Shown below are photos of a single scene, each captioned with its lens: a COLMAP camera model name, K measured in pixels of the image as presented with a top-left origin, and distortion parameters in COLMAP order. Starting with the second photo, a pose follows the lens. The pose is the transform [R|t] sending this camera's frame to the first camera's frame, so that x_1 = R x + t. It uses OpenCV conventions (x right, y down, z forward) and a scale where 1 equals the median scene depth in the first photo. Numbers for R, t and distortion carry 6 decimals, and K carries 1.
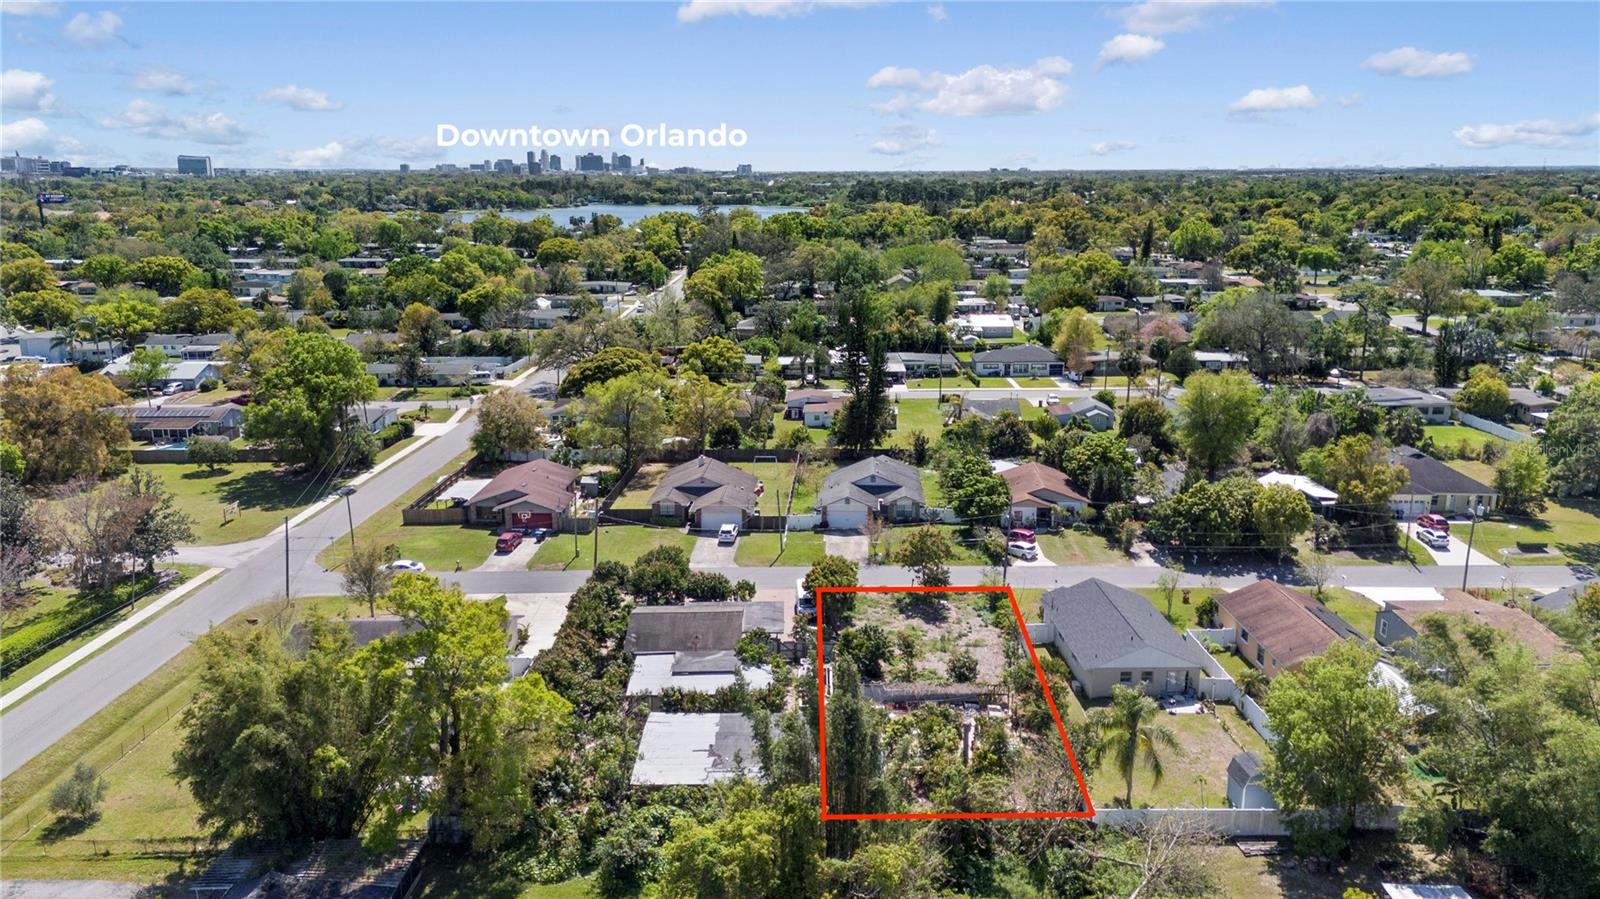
lens RADIAL K [[1150.1, 0, 800.0], [0, 1150.1, 449.5], [0, 0, 1]] dist [0.129212, -0.156784]
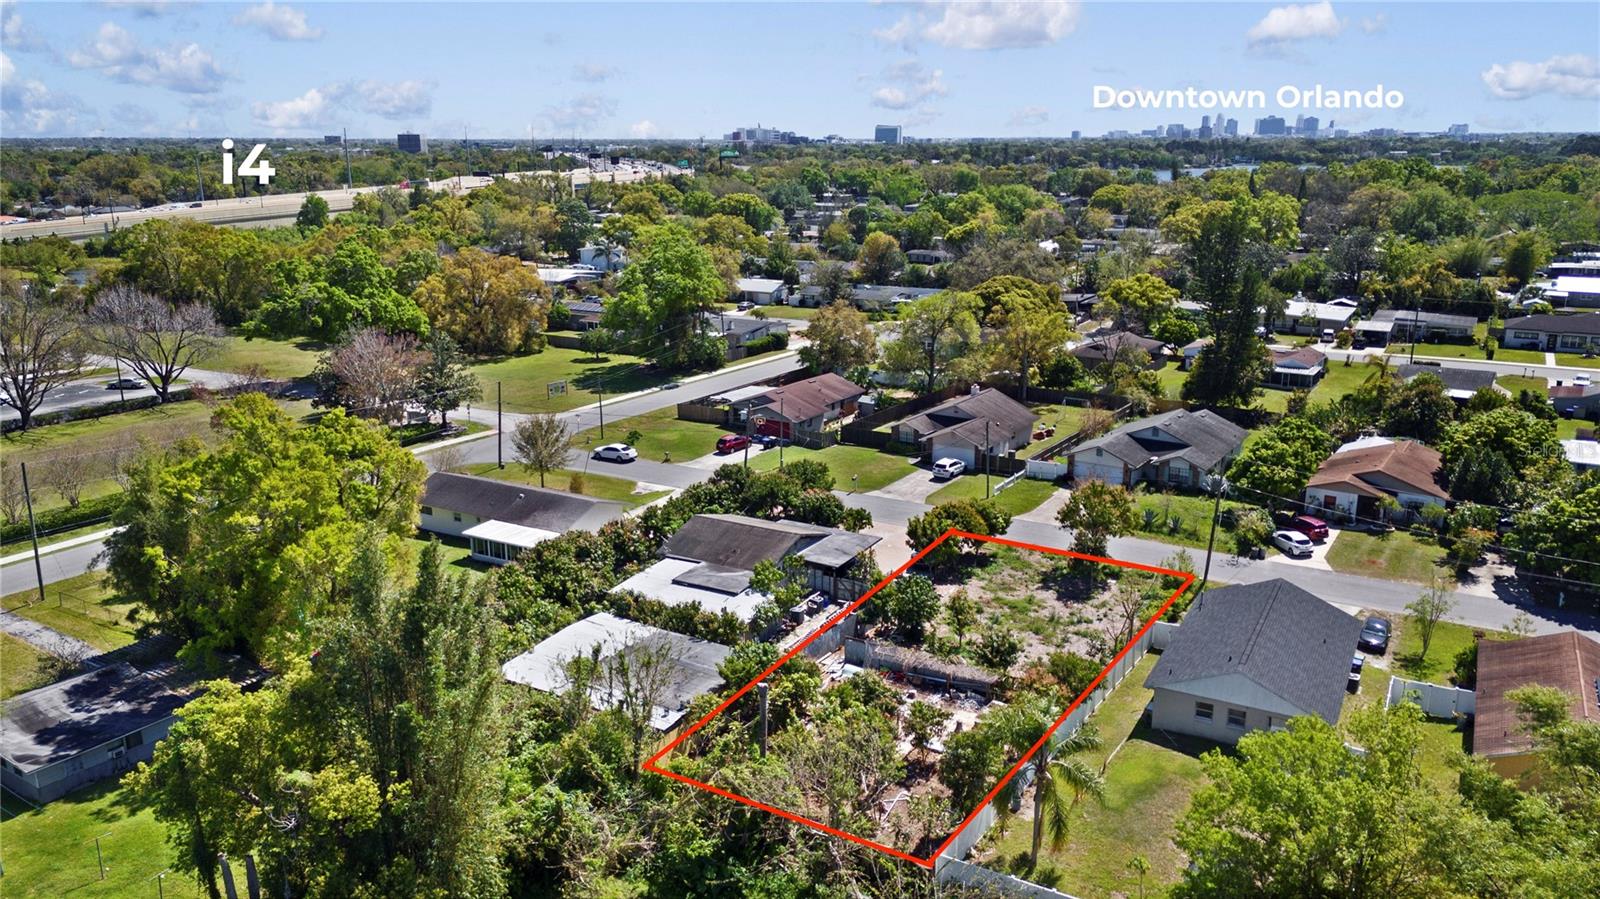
lens RADIAL K [[1150.1, 0, 800.0], [0, 1150.1, 449.5], [0, 0, 1]] dist [0.129212, -0.156784]
pose [[0.859308, 0.131901, -0.494158, 0.272985], [-0.117403, 0.991244, 0.060427, 0.019186], [0.497801, 0.006090, 0.867270, 0.191148]]
